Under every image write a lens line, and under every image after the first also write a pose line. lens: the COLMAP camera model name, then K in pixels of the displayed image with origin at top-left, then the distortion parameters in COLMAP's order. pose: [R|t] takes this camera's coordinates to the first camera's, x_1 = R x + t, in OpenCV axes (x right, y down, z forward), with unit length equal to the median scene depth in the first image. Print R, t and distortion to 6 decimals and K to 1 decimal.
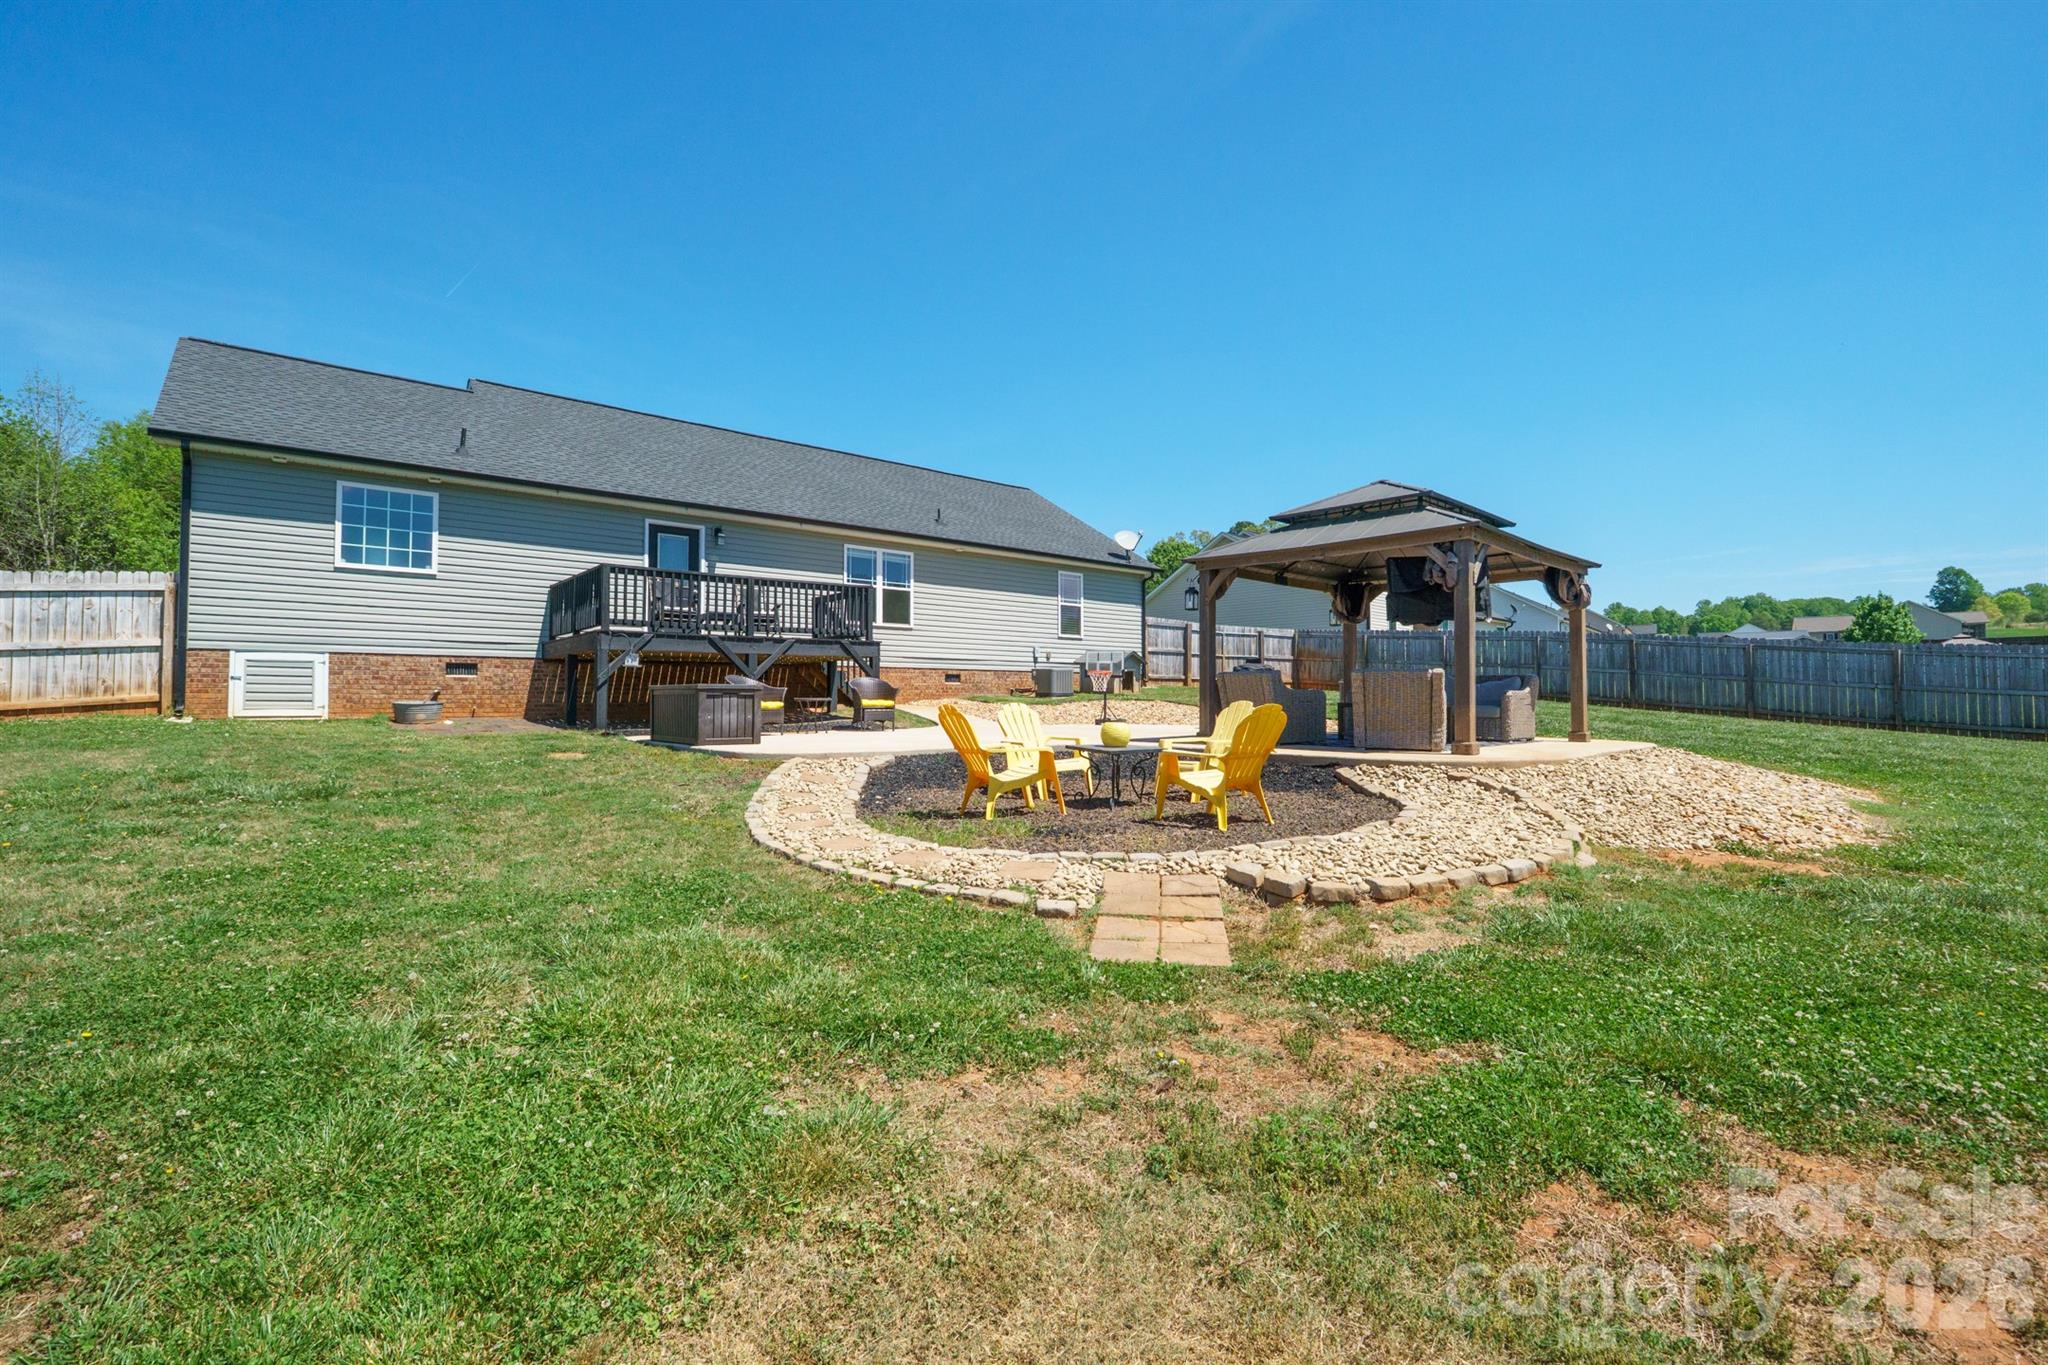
lens RADIAL K [[887.0, 0, 1016.4], [0, 887.0, 679.2], [0, 0, 1]] dist [-0.001666, -0.000597]
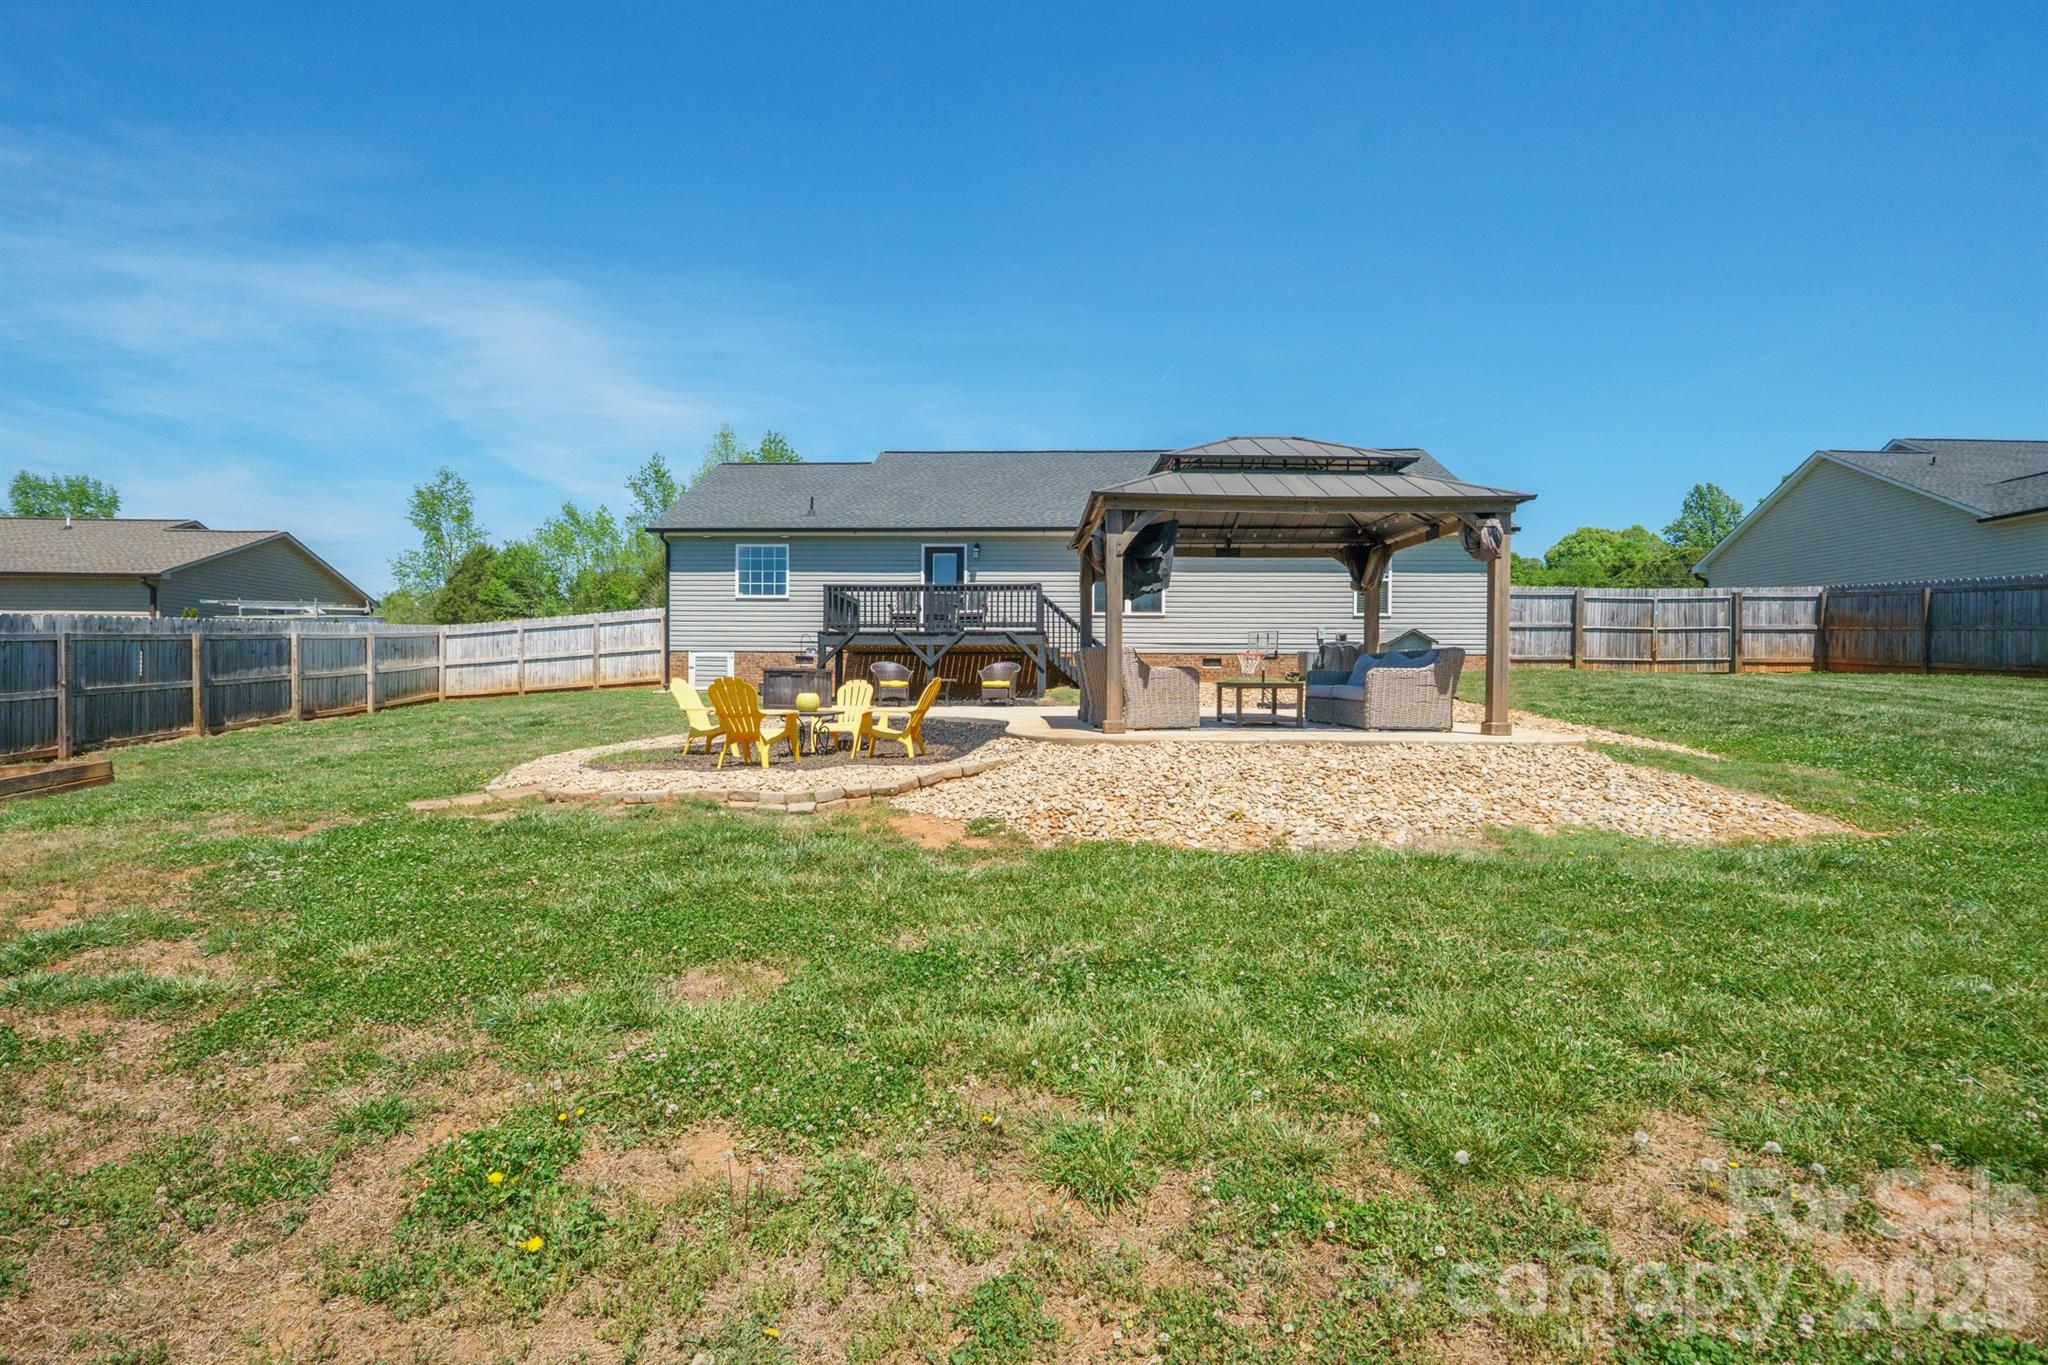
lens RADIAL K [[934.5, 0, 1039.8], [0, 934.5, 700.2], [0, 0, 1]] dist [0.003219, -0.000784]
pose [[0.744460, 0.011951, -0.667560, 0.722278], [0.008797, 0.999577, 0.027706, 0.015341], [0.667609, -0.026498, 0.744040, 0.094523]]
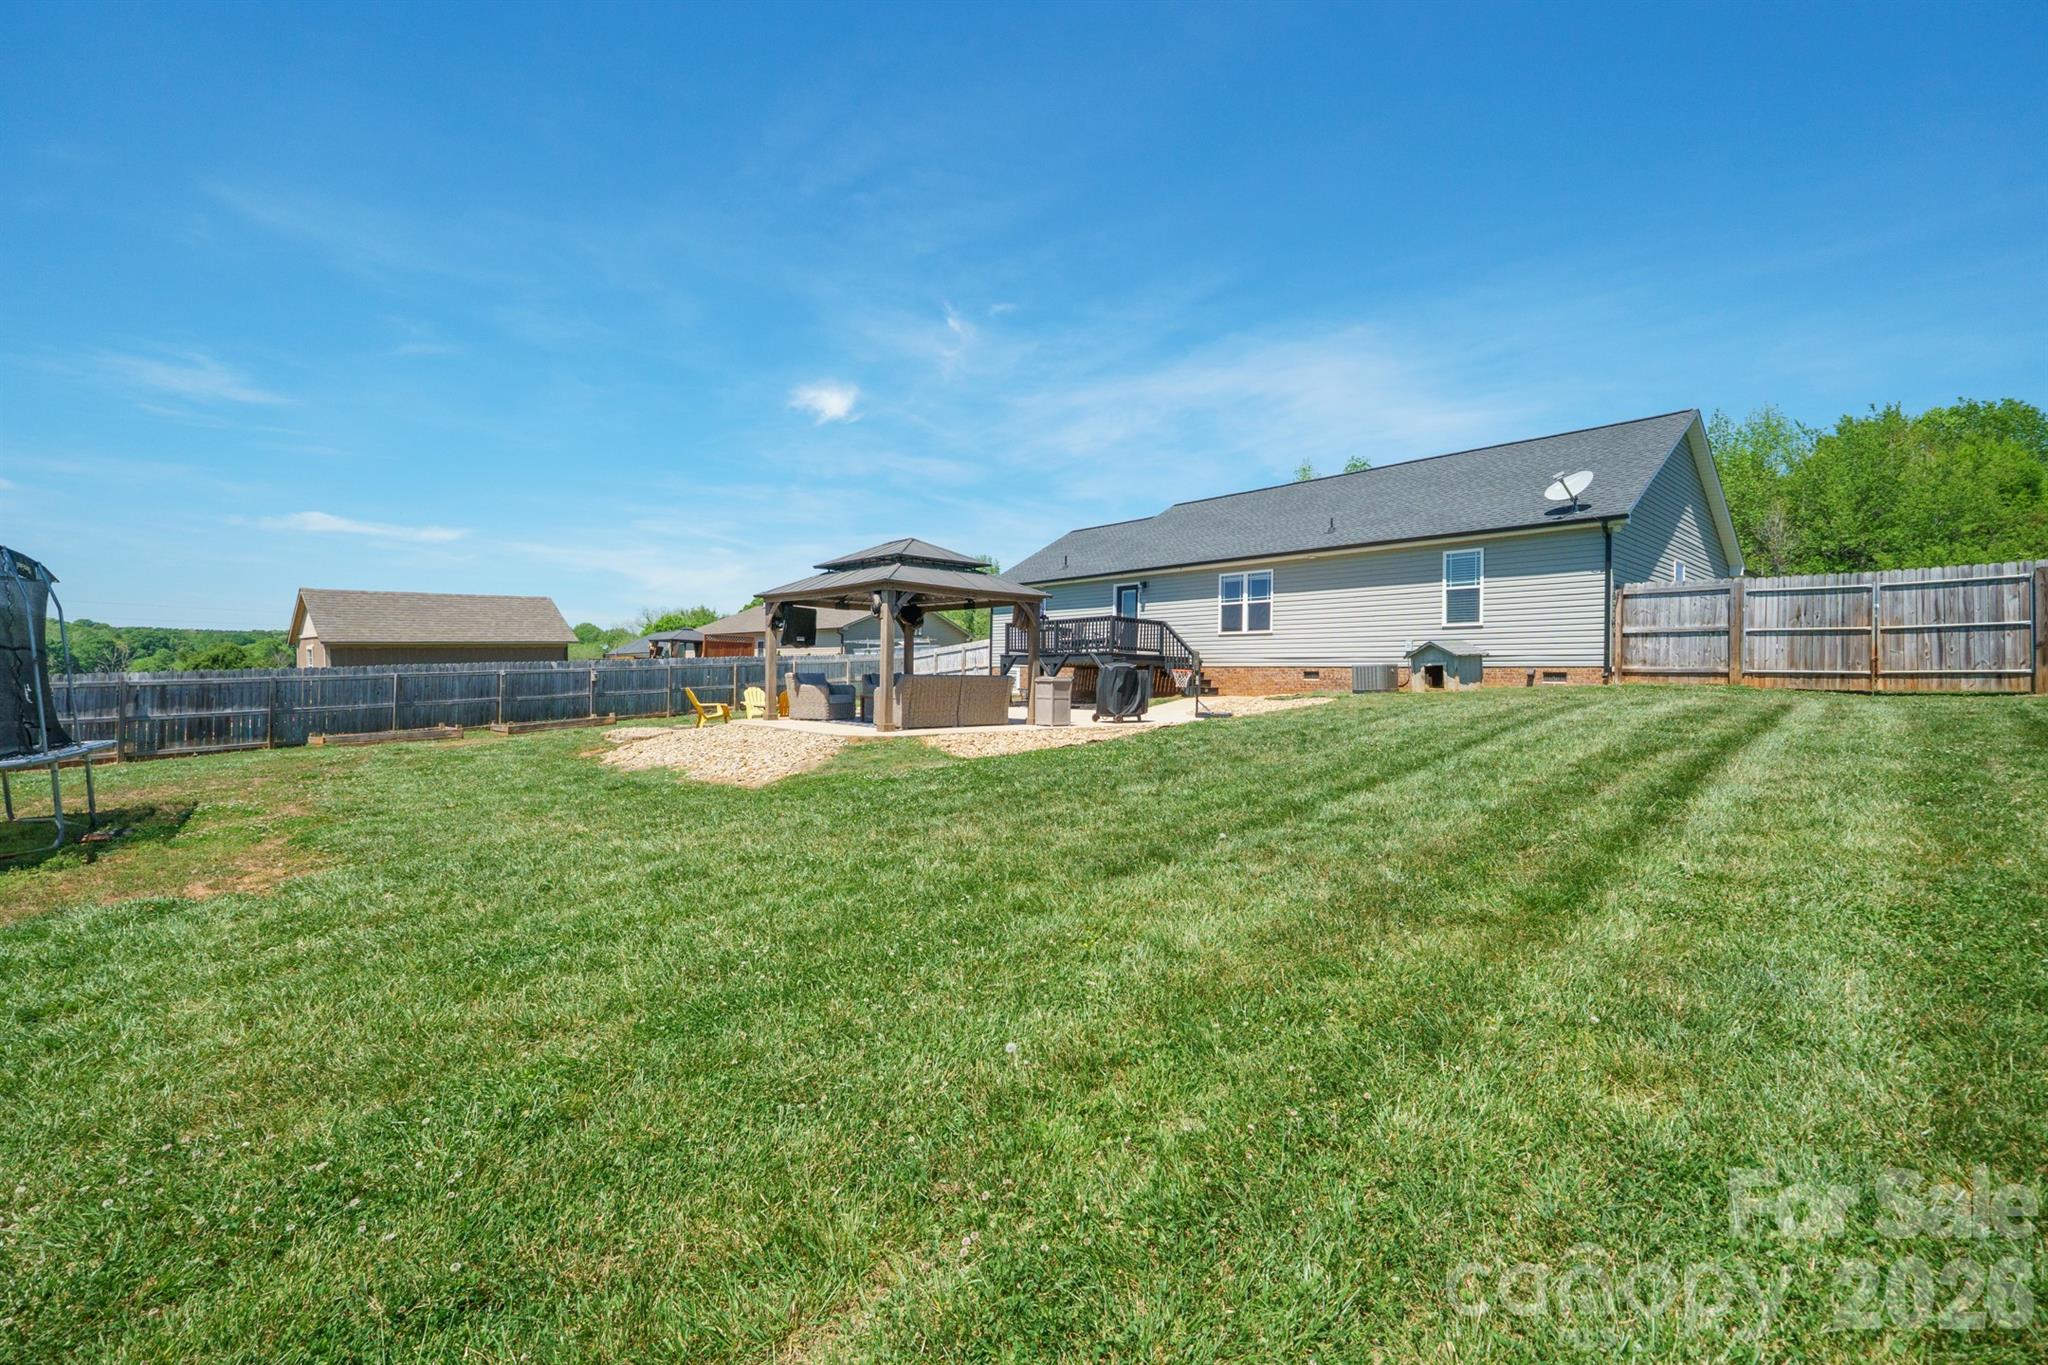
lens RADIAL K [[887.0, 0, 1007.4], [0, 887.0, 677.6], [0, 0, 1]] dist [-0.001666, -0.000597]
pose [[-0.009641, -0.004486, -0.999943, 1.480375], [0.003056, 0.999985, -0.004515, 0.008124], [0.999949, -0.003100, -0.009627, 0.919765]]
